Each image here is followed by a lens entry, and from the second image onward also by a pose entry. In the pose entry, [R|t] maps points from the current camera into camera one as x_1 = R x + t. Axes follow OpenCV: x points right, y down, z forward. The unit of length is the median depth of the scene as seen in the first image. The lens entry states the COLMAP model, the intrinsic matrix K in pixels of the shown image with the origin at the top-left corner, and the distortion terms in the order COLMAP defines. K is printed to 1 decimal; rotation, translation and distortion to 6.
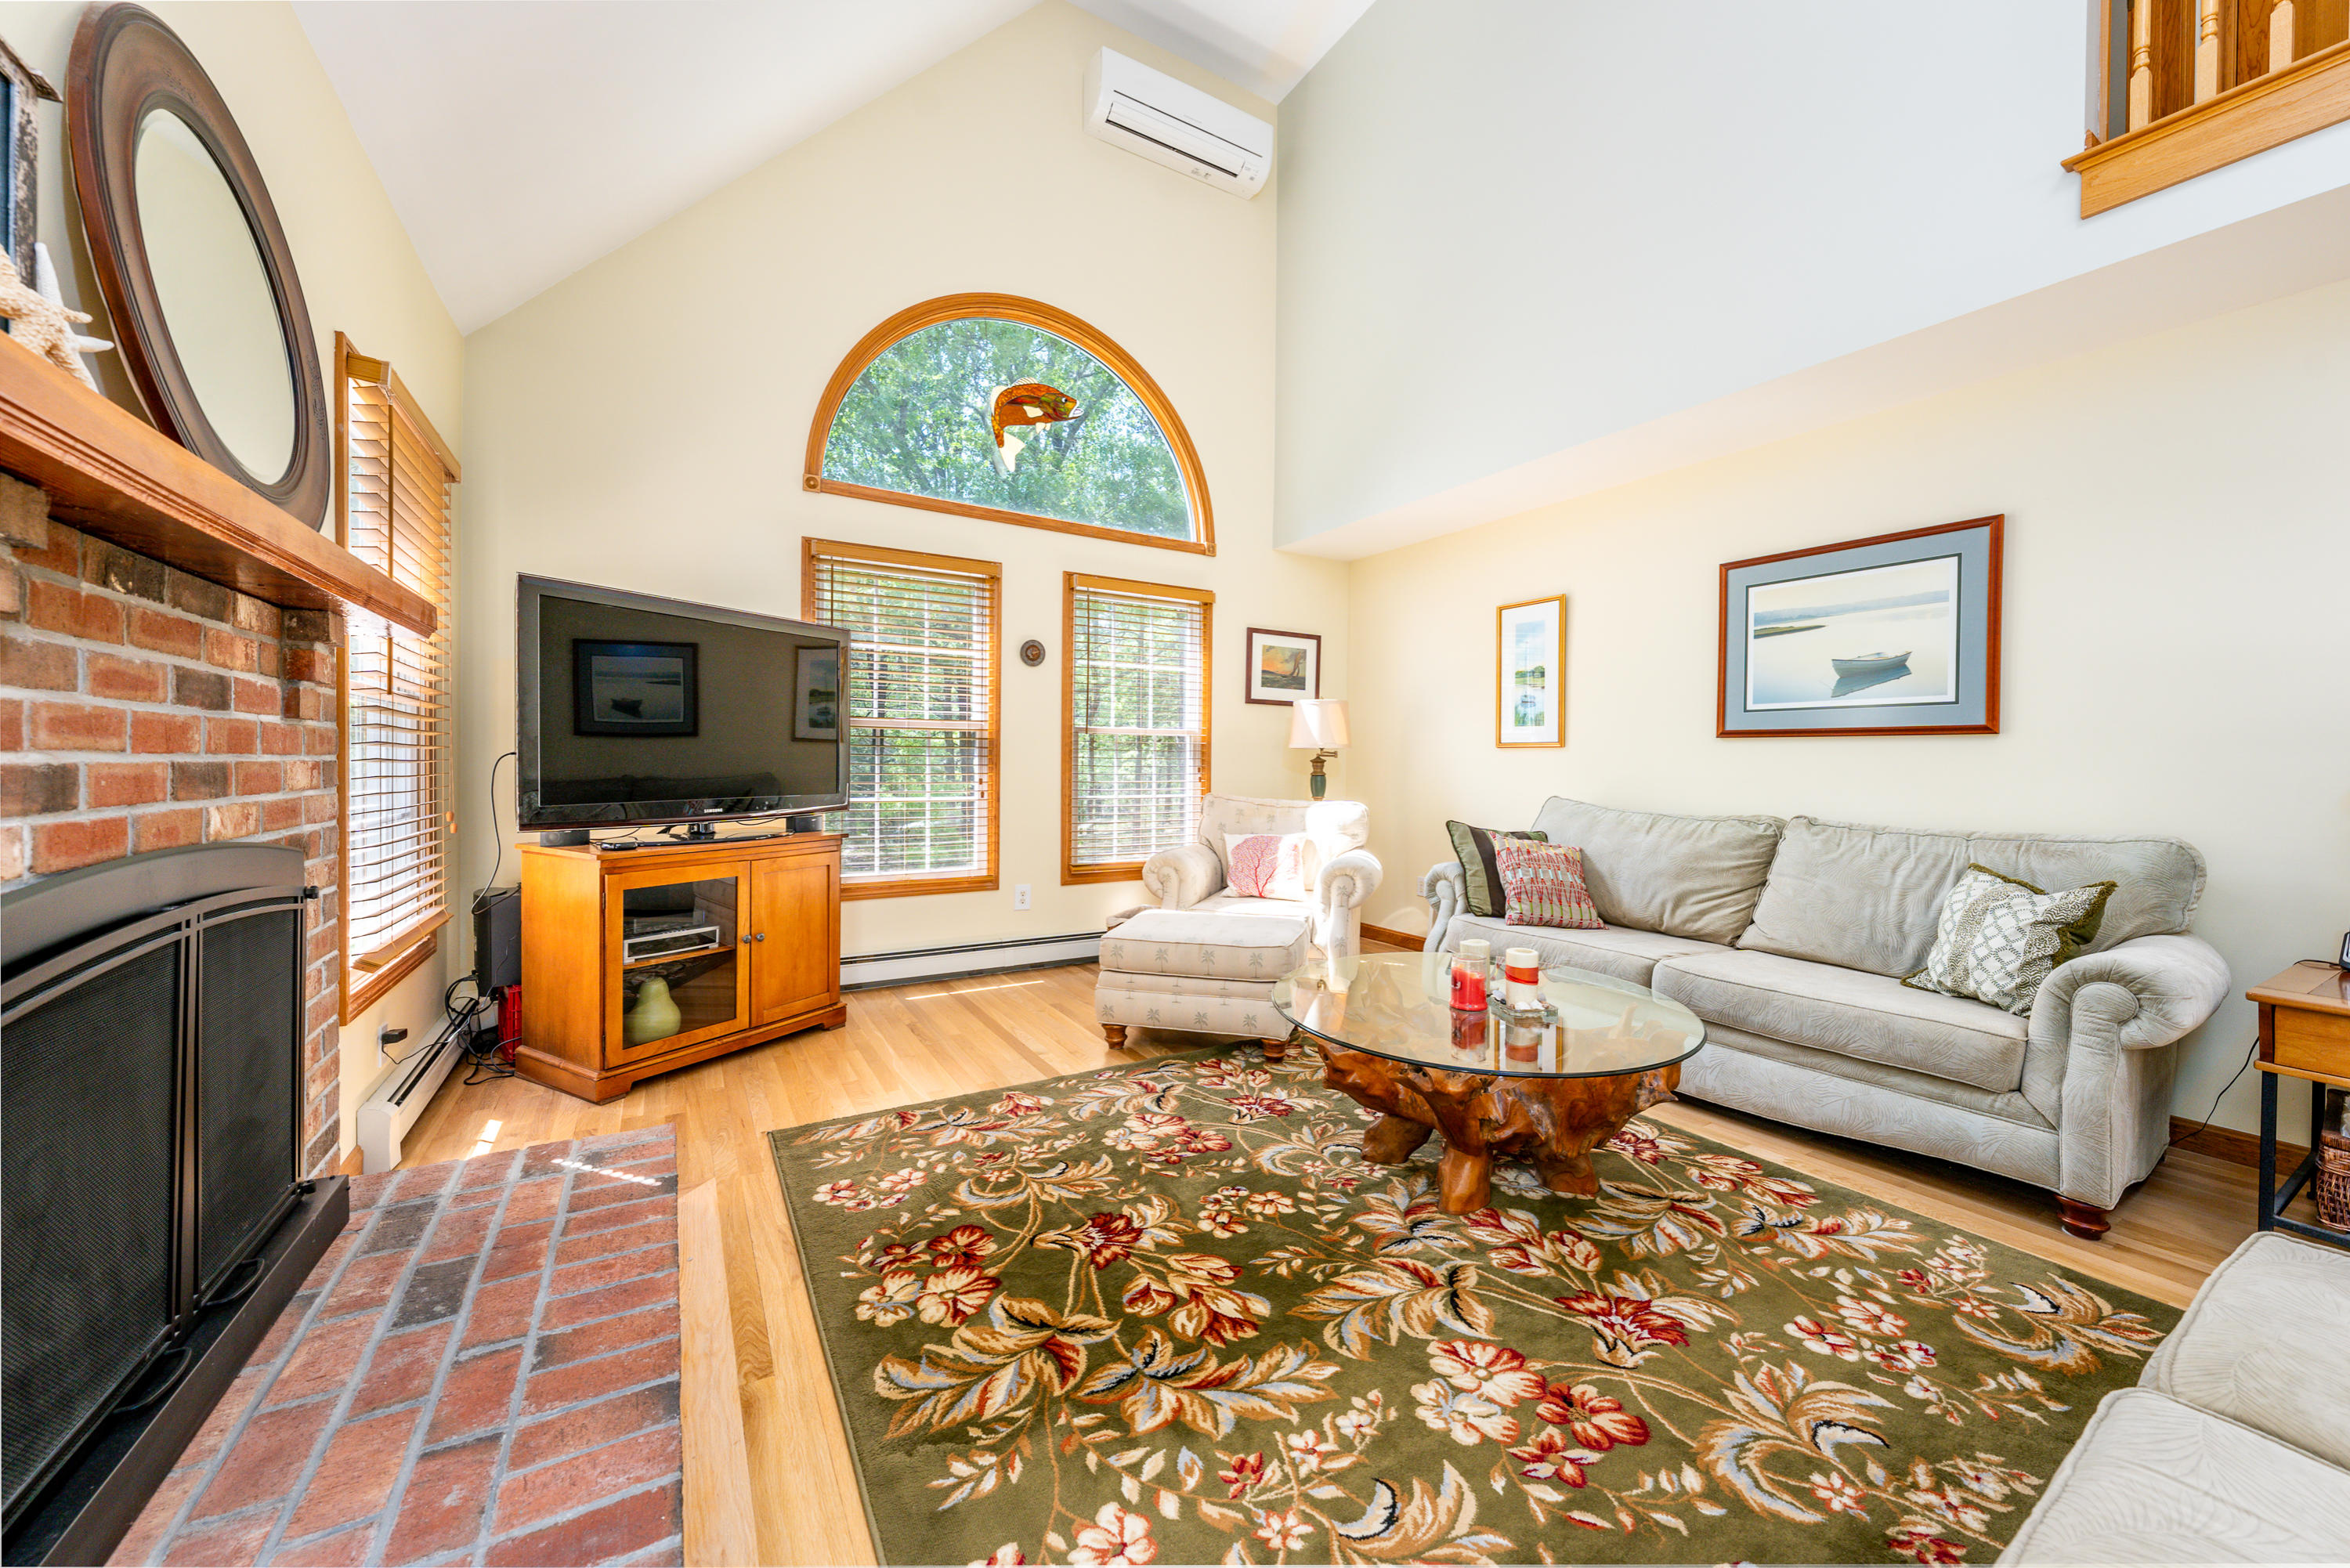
lens RADIAL K [[863.2, 0, 1167.3], [0, 863.2, 765.5], [0, 0, 1]] dist [-0.003248, -0.000550]
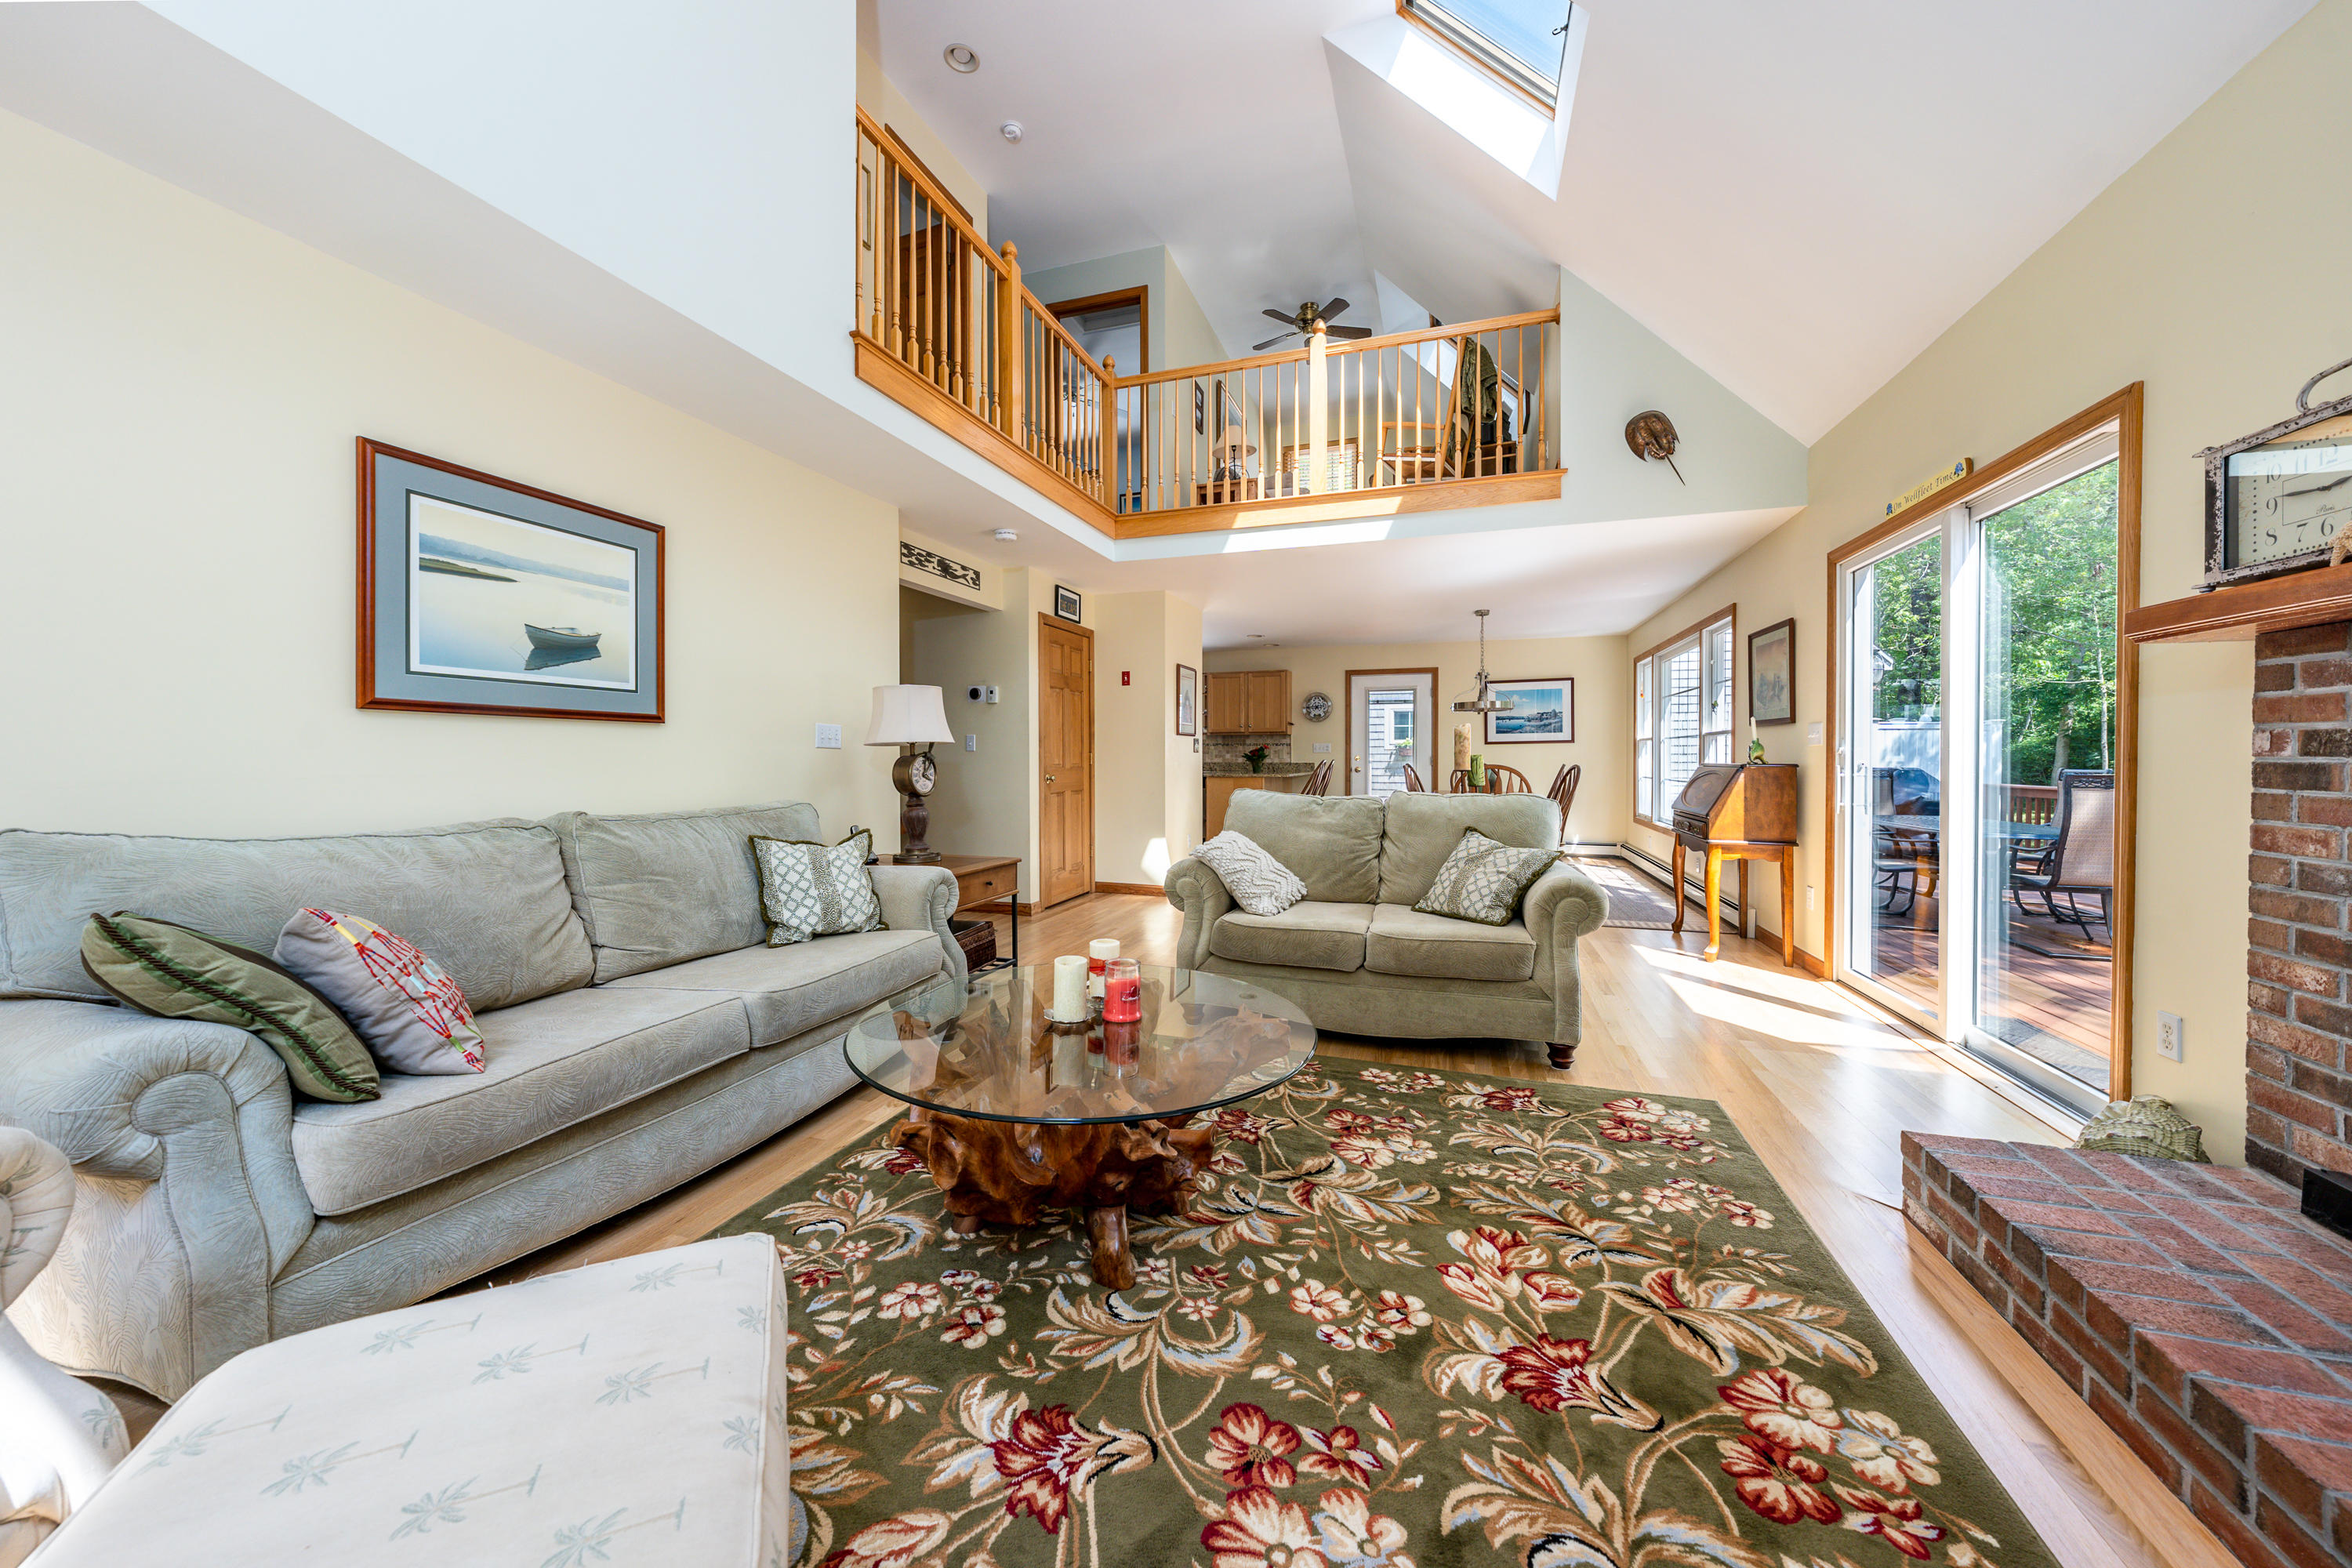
lens RADIAL K [[817.5, 0, 1184.5], [0, 817.5, 753.7], [0, 0, 1]] dist [-0.005626, 0.000536]
pose [[-0.660781, -0.007947, 0.750537, -0.401814], [-0.003988, 0.999967, 0.007077, -0.010306], [-0.750569, 0.001683, -0.660790, 1.754027]]
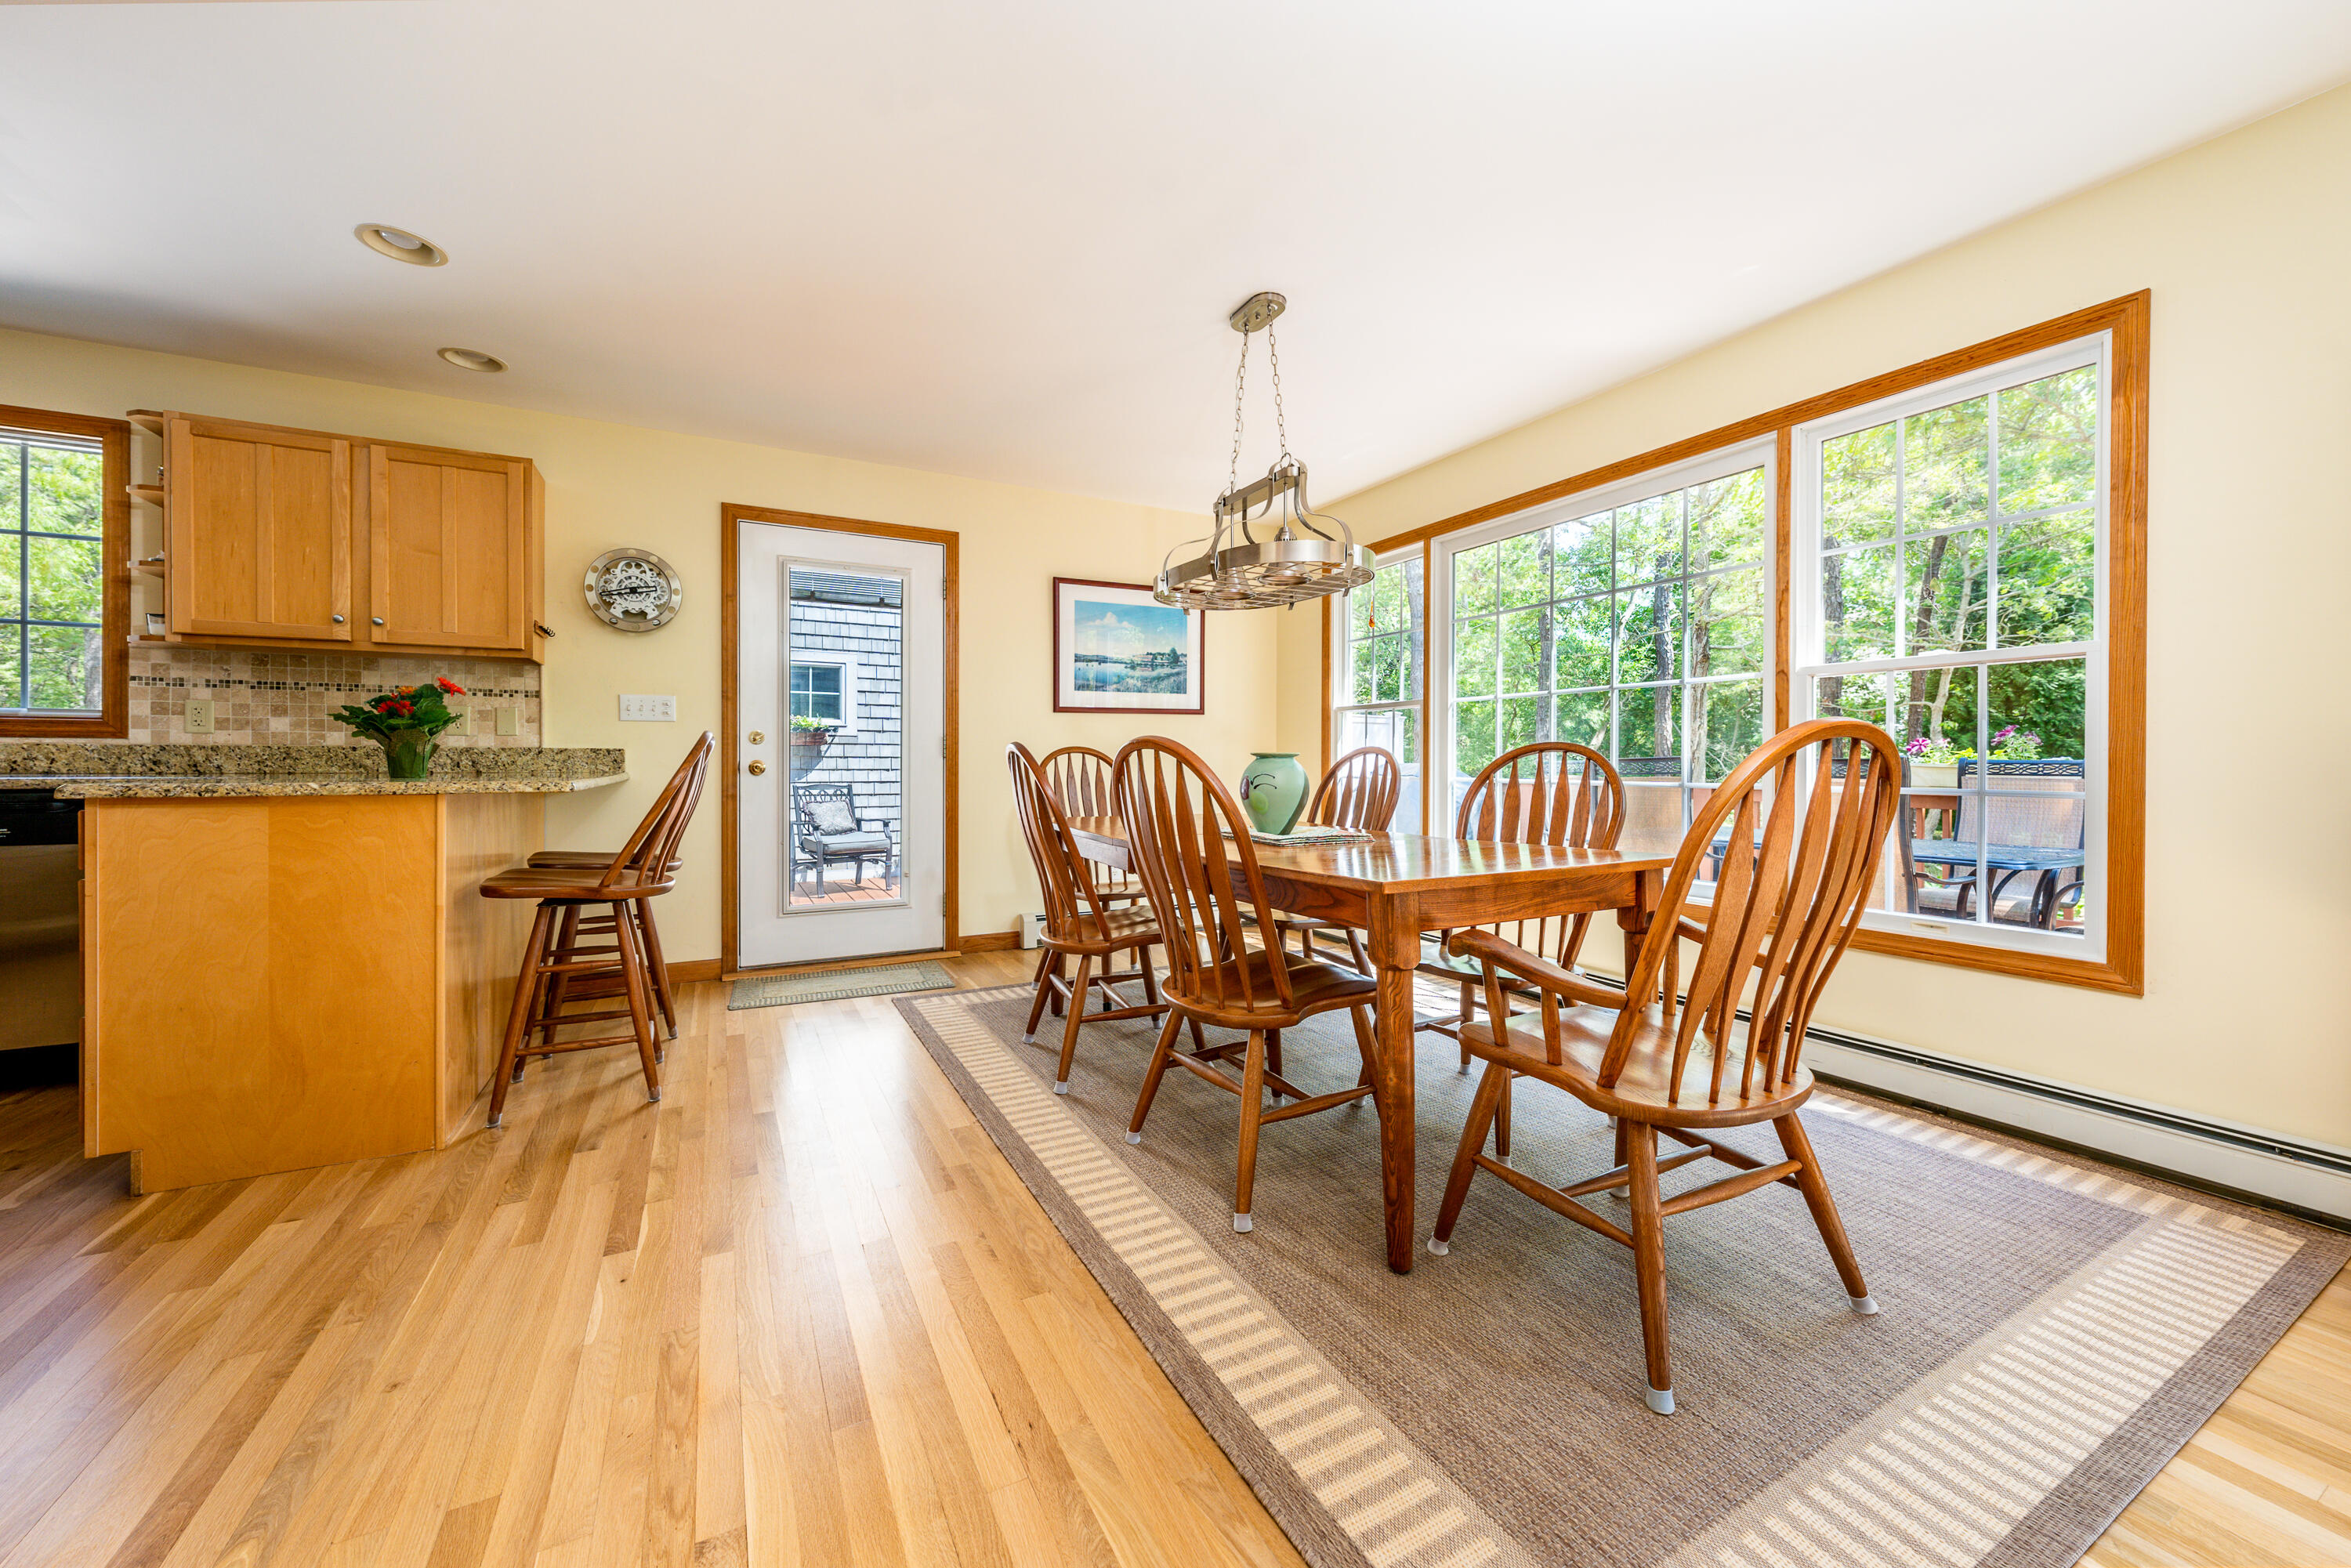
lens RADIAL K [[863.6, 0, 1187.5], [0, 863.6, 773.7], [0, 0, 1]] dist [-0.003248, -0.000550]
pose [[-0.999307, -0.013577, 0.034658, 1.651077], [-0.012971, 0.999760, 0.017655, 0.090347], [-0.034890, 0.017193, -0.999243, -0.436368]]
